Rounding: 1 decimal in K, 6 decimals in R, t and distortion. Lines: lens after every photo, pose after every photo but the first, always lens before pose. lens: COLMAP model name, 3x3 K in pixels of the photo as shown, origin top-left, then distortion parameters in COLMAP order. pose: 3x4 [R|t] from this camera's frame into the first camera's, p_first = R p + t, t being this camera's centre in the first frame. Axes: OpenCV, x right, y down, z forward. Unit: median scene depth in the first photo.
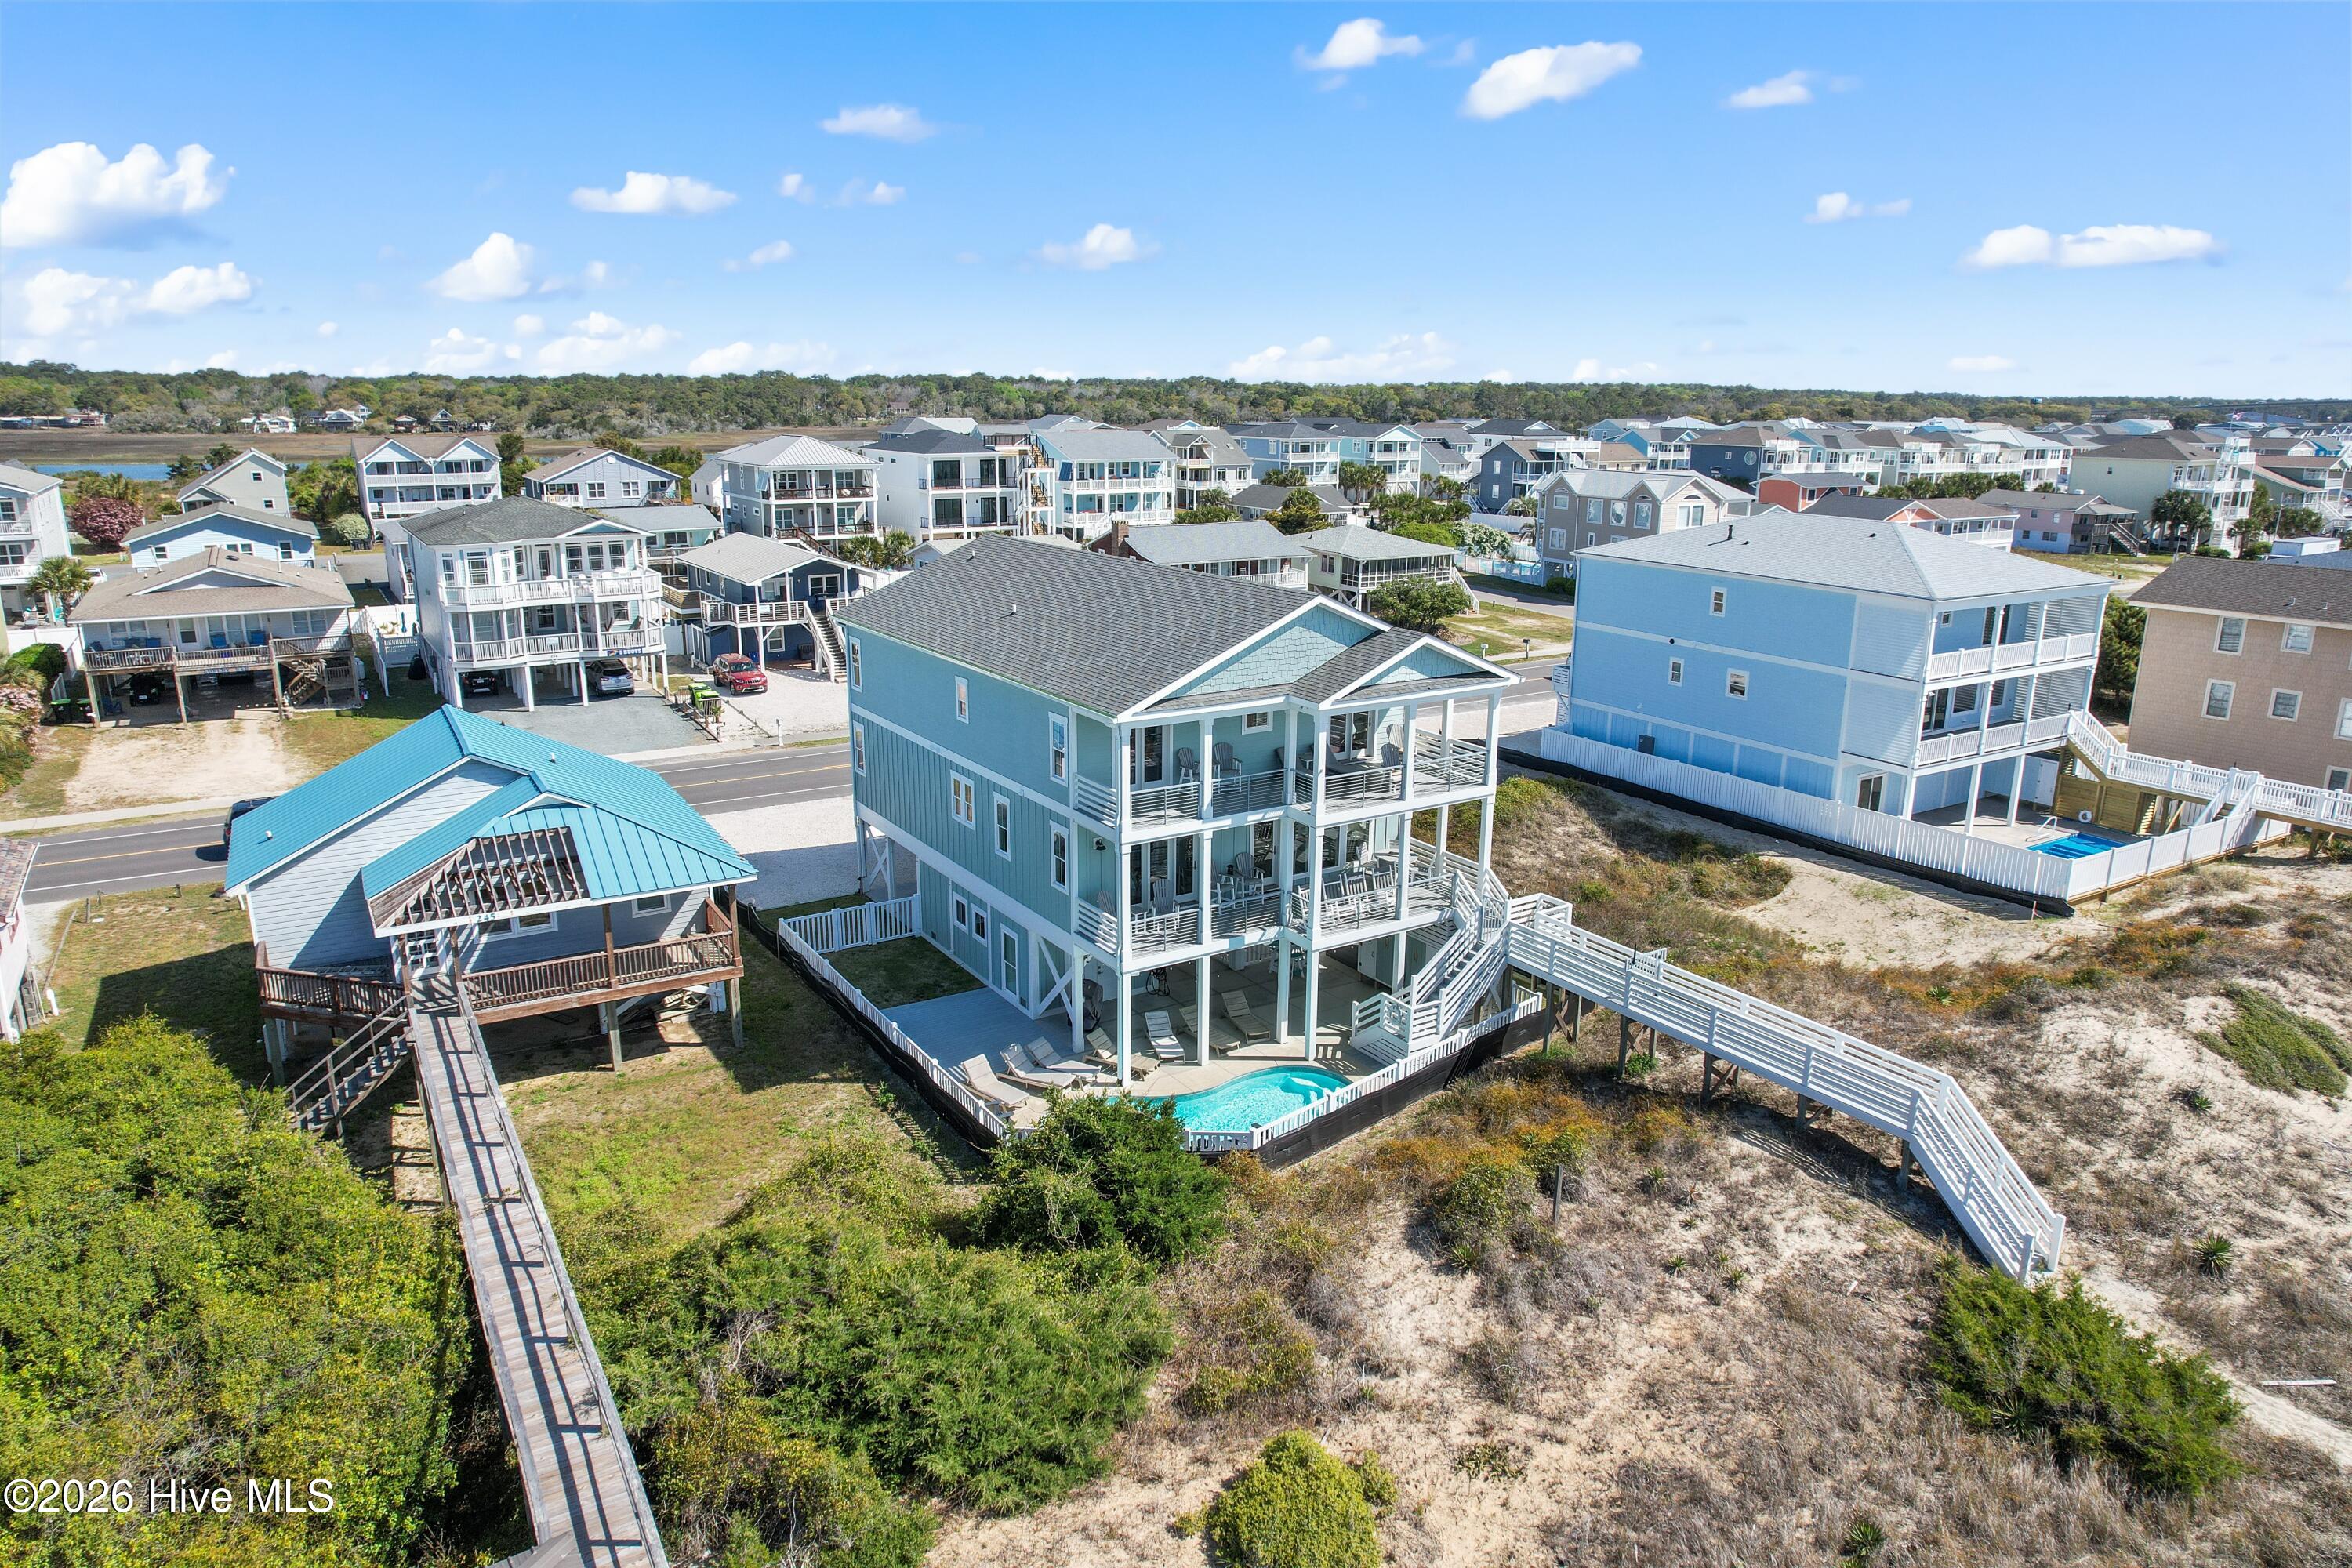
lens RADIAL K [[1501.7, 0, 1184.6], [0, 1501.7, 776.4], [0, 0, 1]] dist [-0.078057, 0.072742]
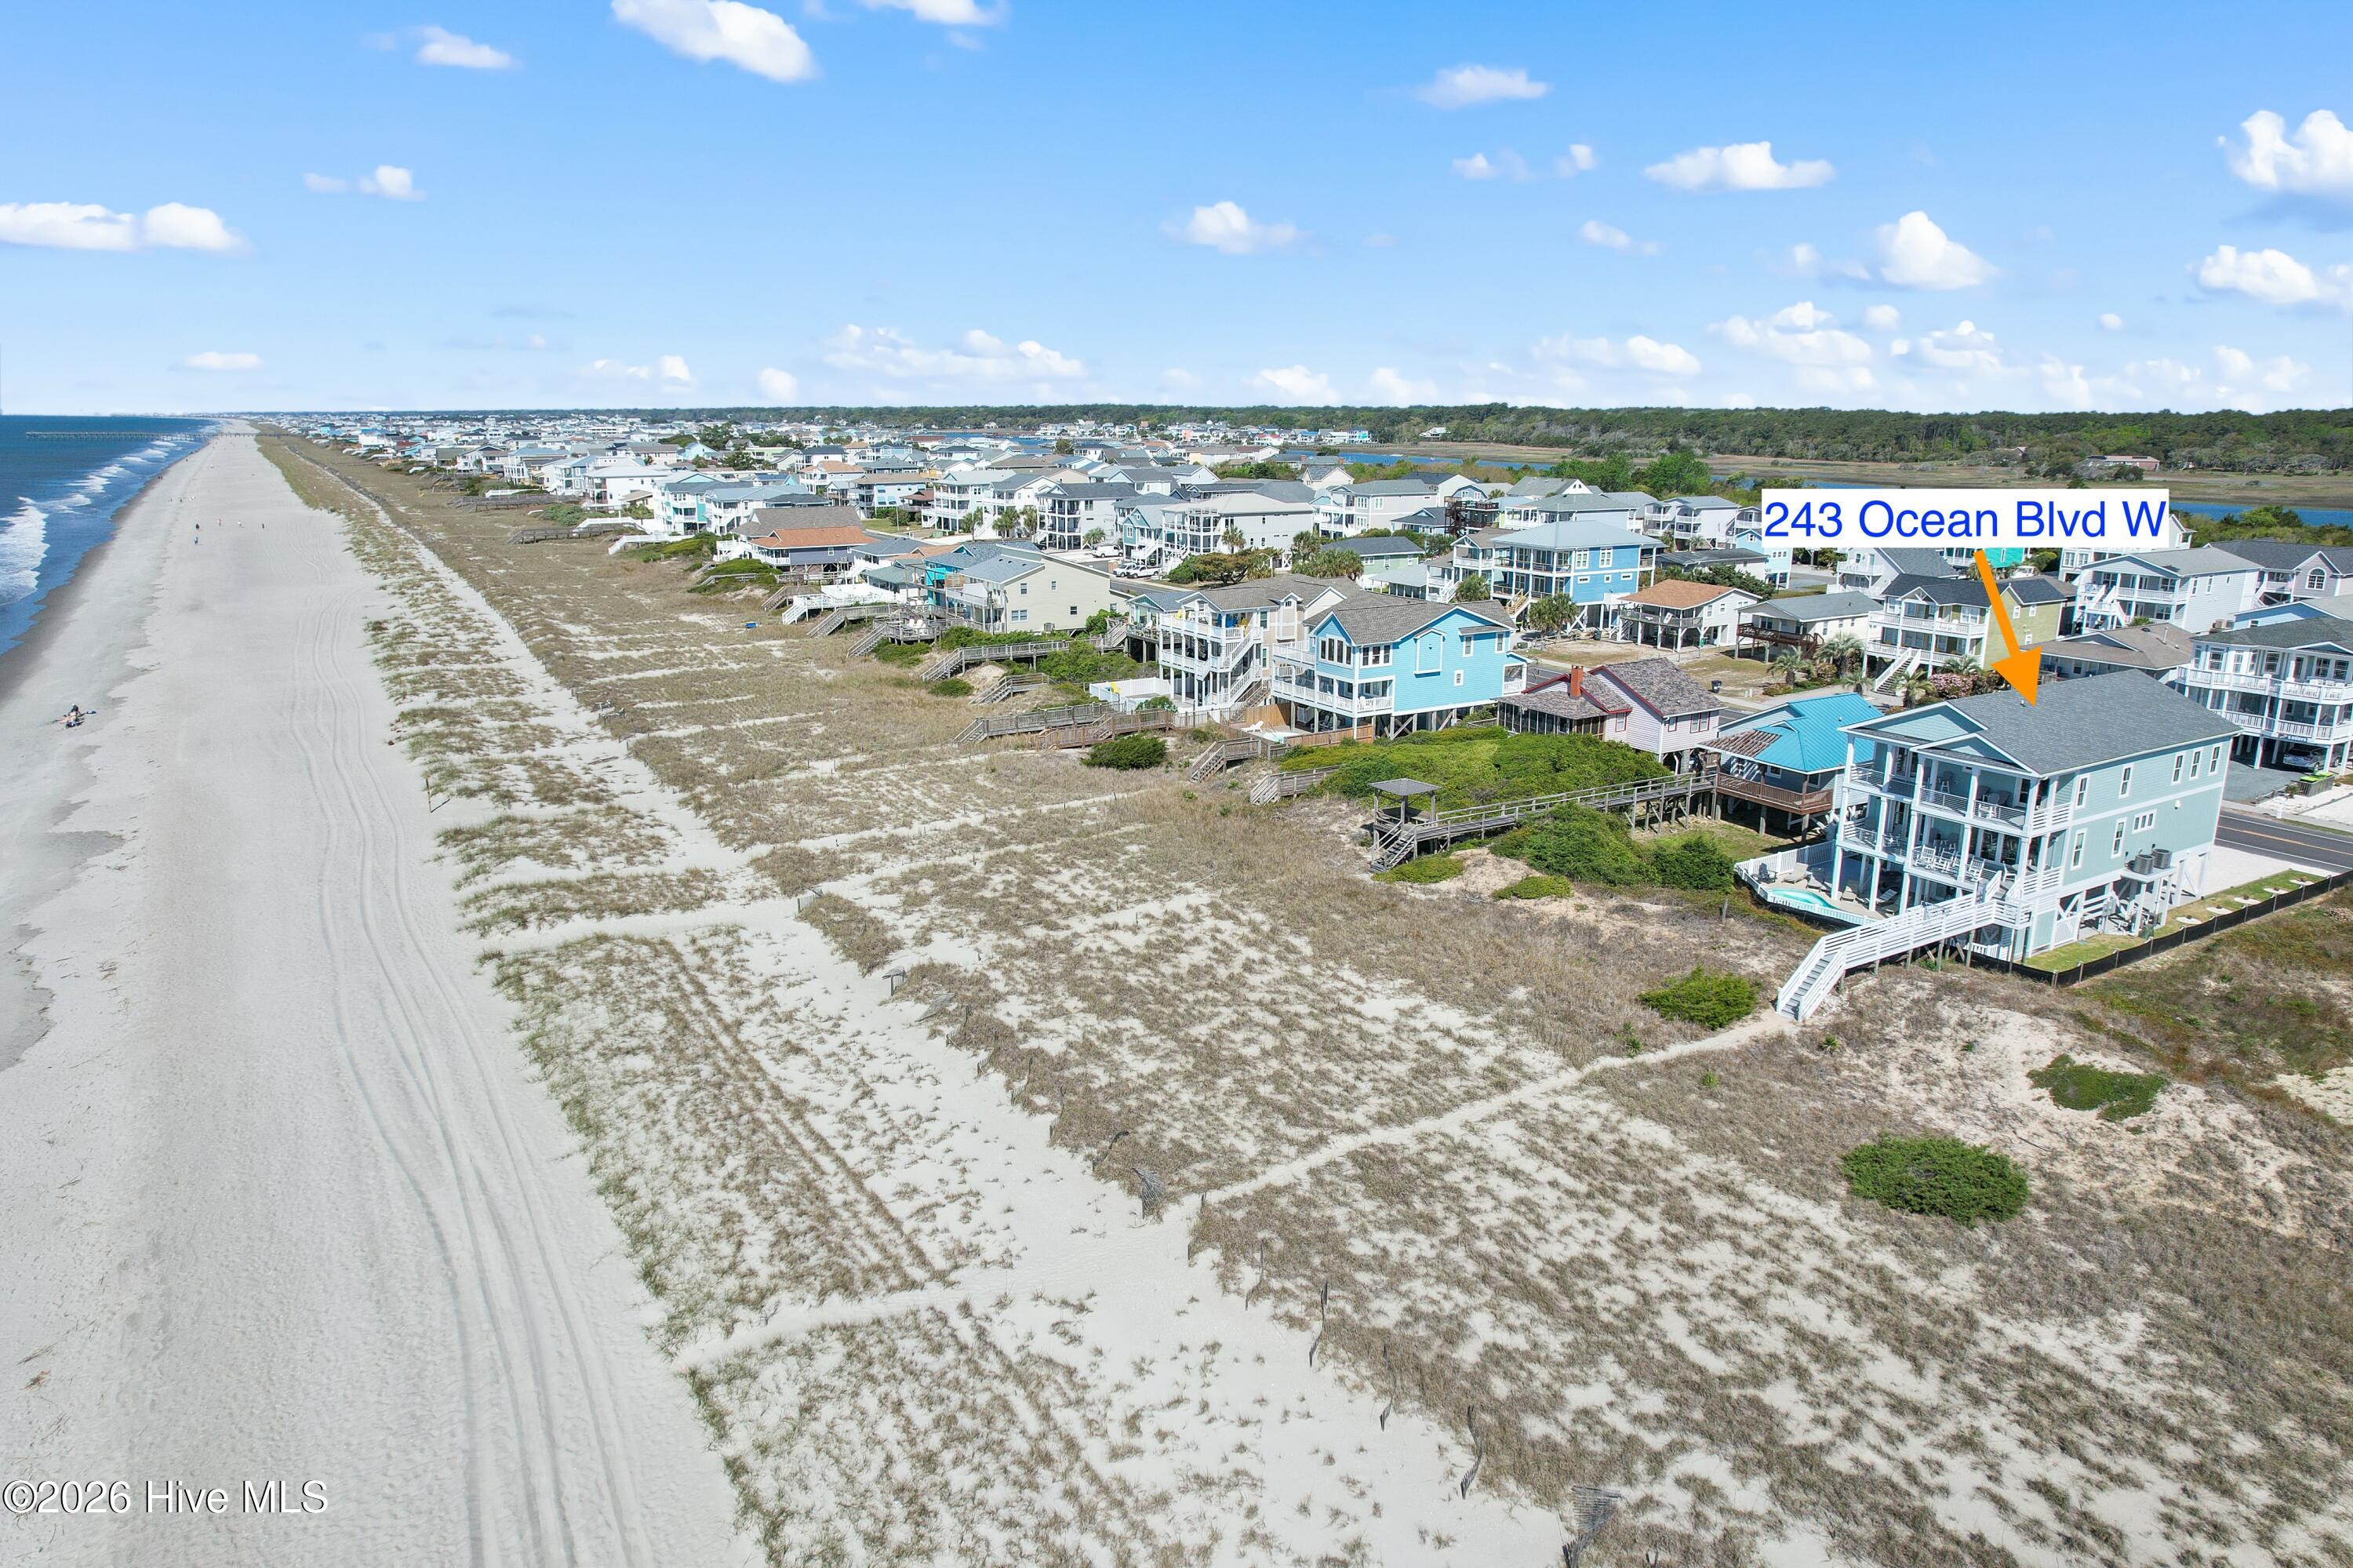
lens RADIAL K [[1502.4, 0, 1185.1], [0, 1502.4, 776.4], [0, 0, 1]] dist [-0.078057, 0.072742]
pose [[-0.011424, 0.231555, -0.972755, 0.640735], [-0.252180, 0.940706, 0.226888, -0.067875], [0.967613, 0.247901, 0.047647, -0.021328]]
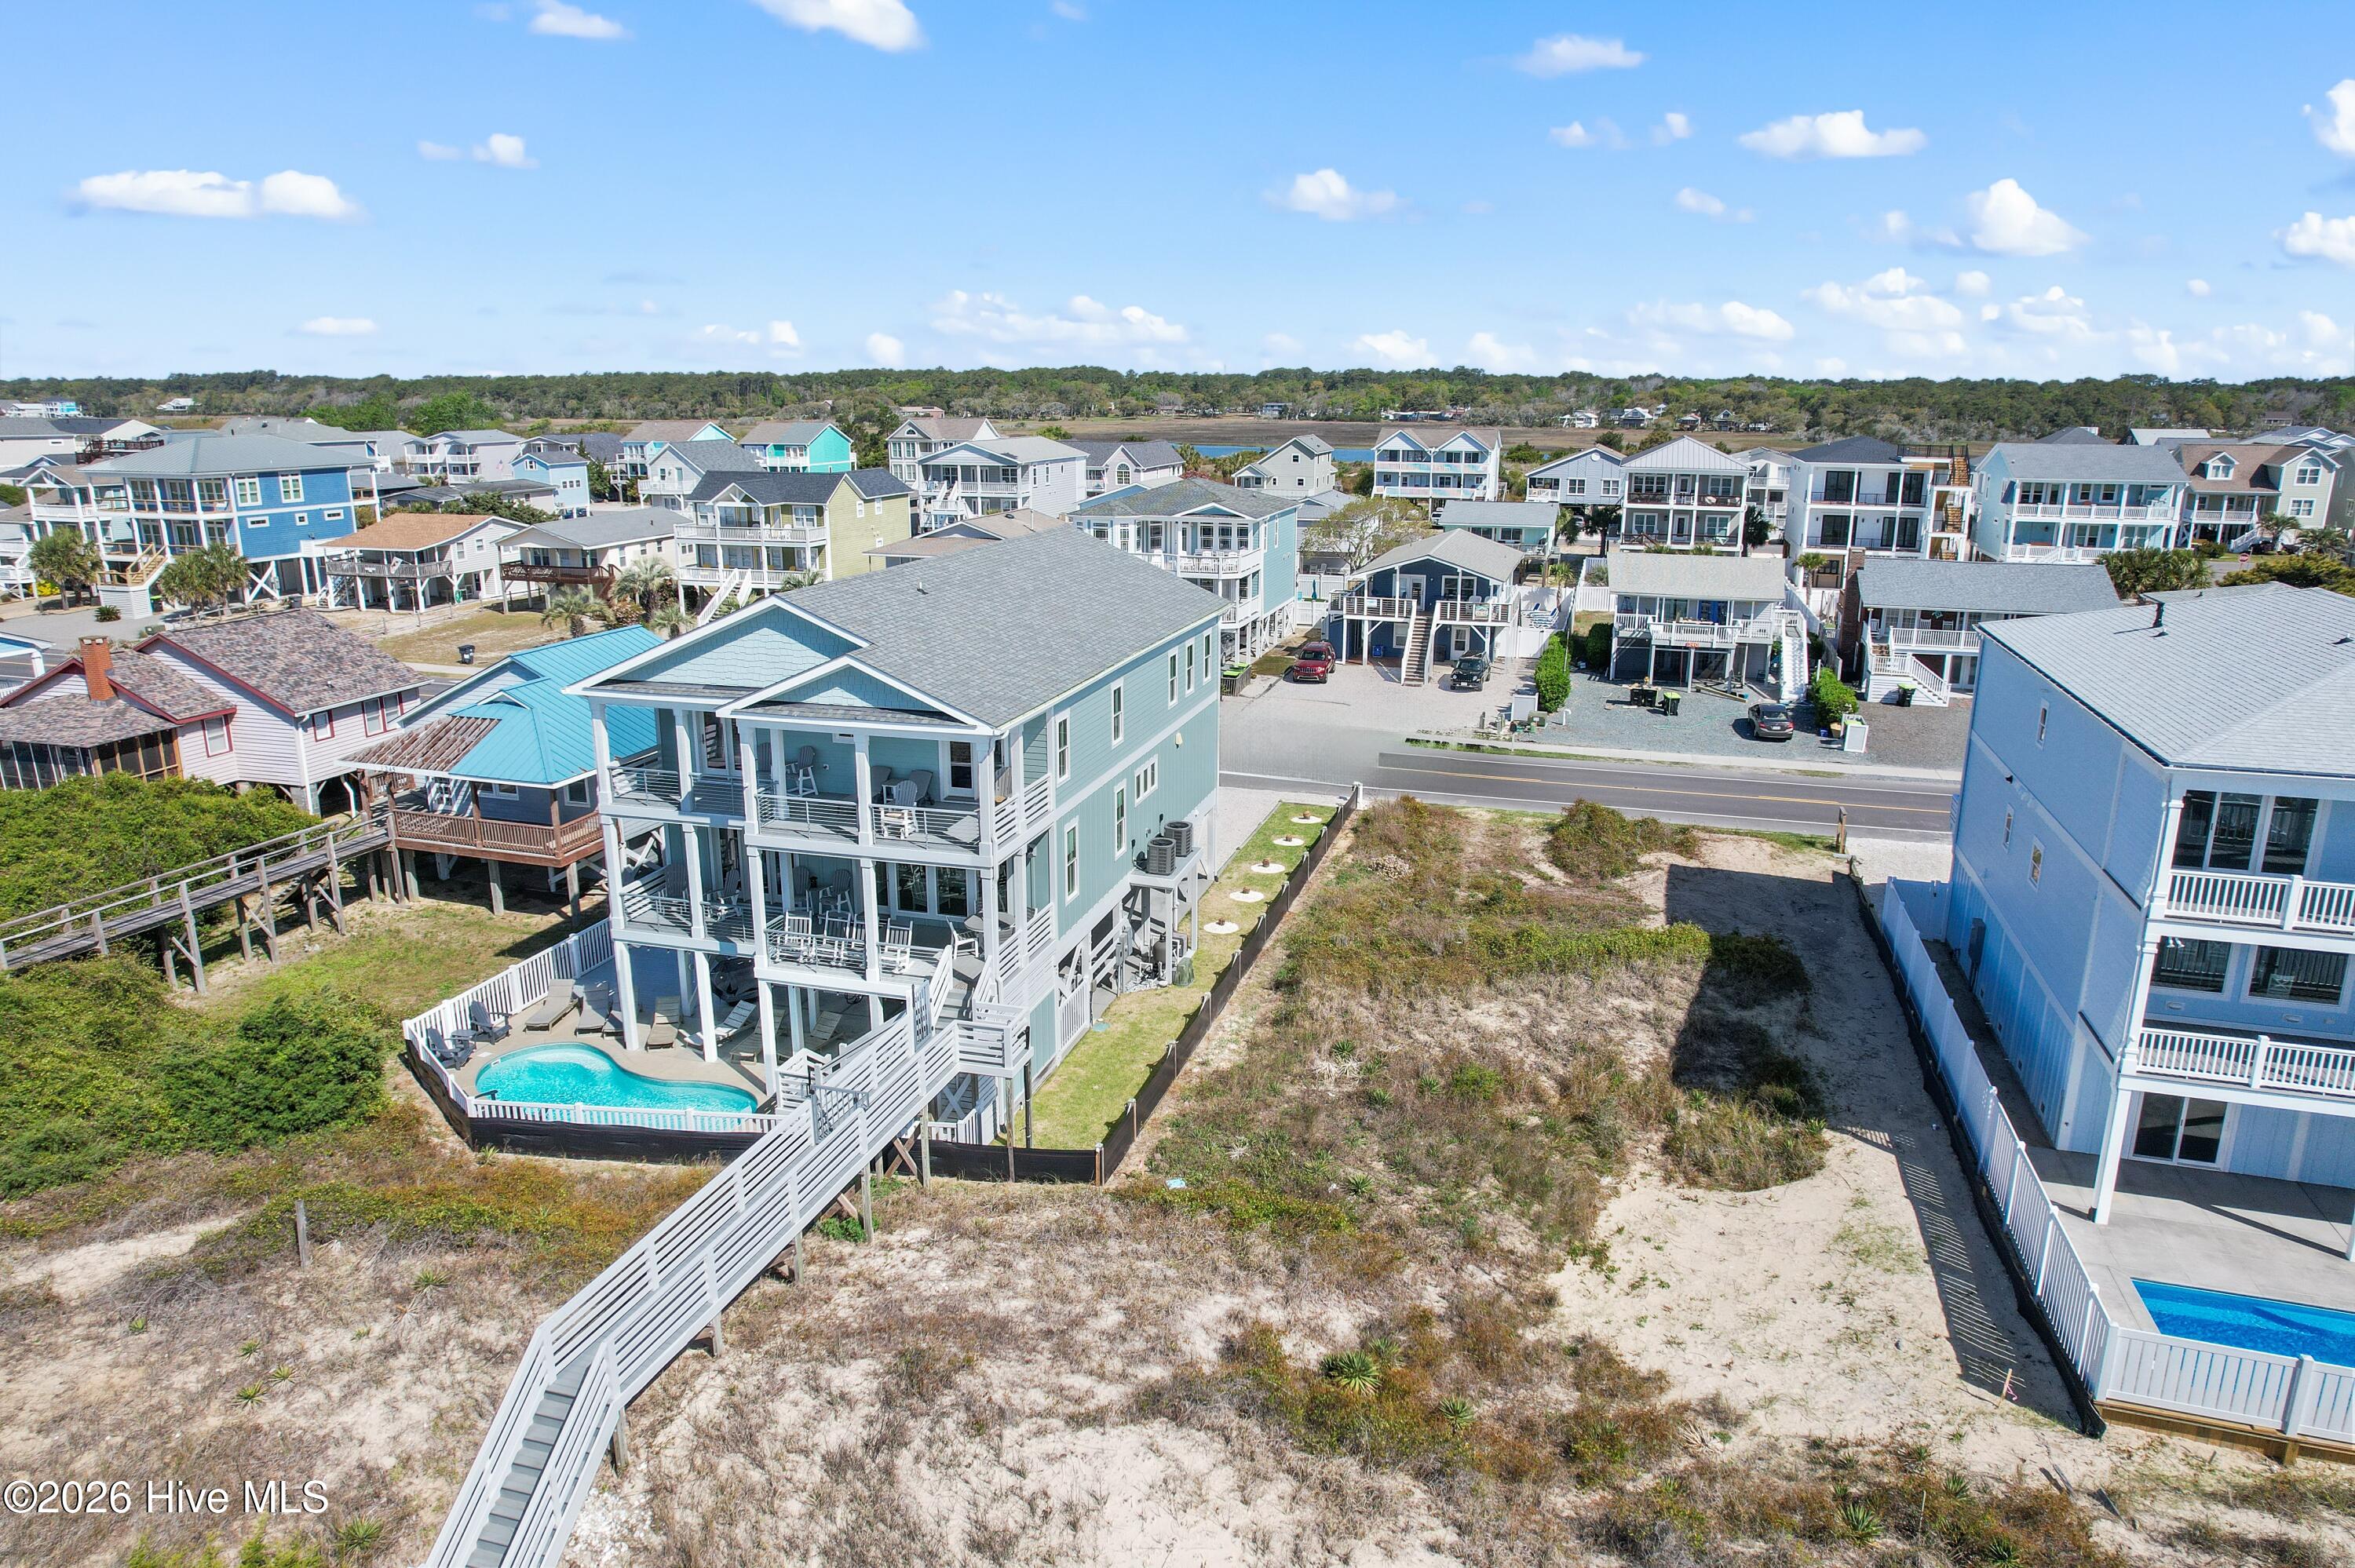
lens RADIAL K [[1503.4, 0, 1186.1], [0, 1503.4, 776.4], [0, 0, 1]] dist [-0.078057, 0.072742]
pose [[0.662138, 0.183092, -0.726671, 0.289678], [-0.185071, 0.979610, 0.078186, -0.040515], [0.726169, 0.082716, 0.682522, 0.175818]]
